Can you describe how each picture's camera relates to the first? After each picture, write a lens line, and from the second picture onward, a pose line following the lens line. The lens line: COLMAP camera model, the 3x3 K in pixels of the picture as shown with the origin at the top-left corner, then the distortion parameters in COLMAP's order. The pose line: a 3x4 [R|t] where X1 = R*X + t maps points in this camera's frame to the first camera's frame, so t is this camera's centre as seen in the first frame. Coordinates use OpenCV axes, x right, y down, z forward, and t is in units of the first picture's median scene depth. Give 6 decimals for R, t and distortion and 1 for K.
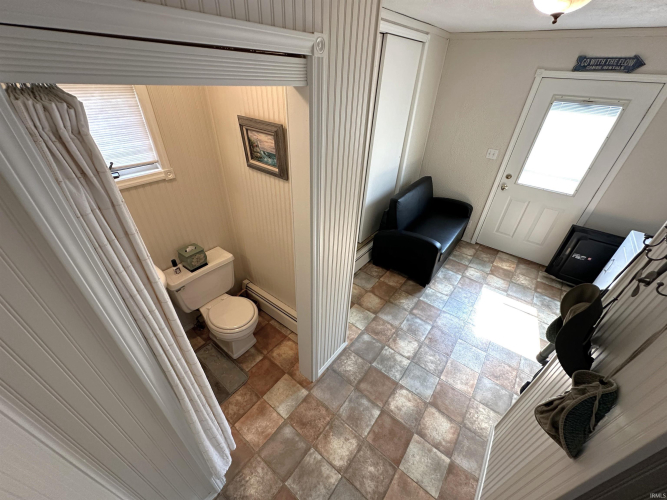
lens RADIAL K [[268.6, 0, 332.1], [0, 268.6, 249.1], [0, 0, 1]] dist [-0.000506, -0.000234]
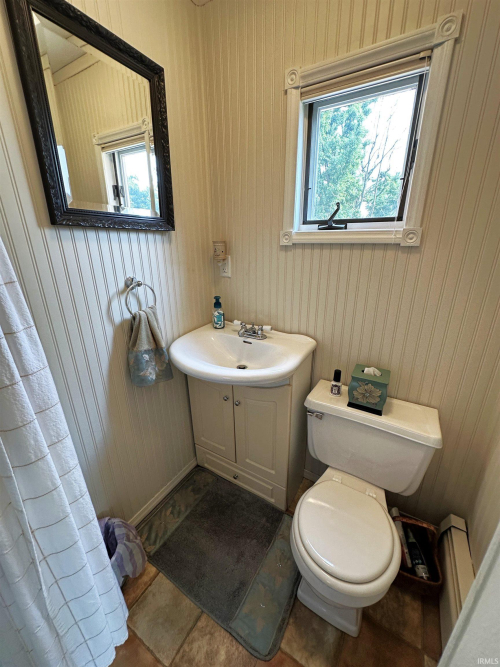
lens RADIAL K [[268.6, 0, 248.4], [0, 268.6, 334.3], [0, 0, 1]] dist [-0.000506, -0.000234]
pose [[0.123459, 0.289393, -0.949215, -0.049301], [-0.548055, 0.817306, 0.177895, -0.023135], [0.827281, 0.498260, 0.259507, 0.598575]]
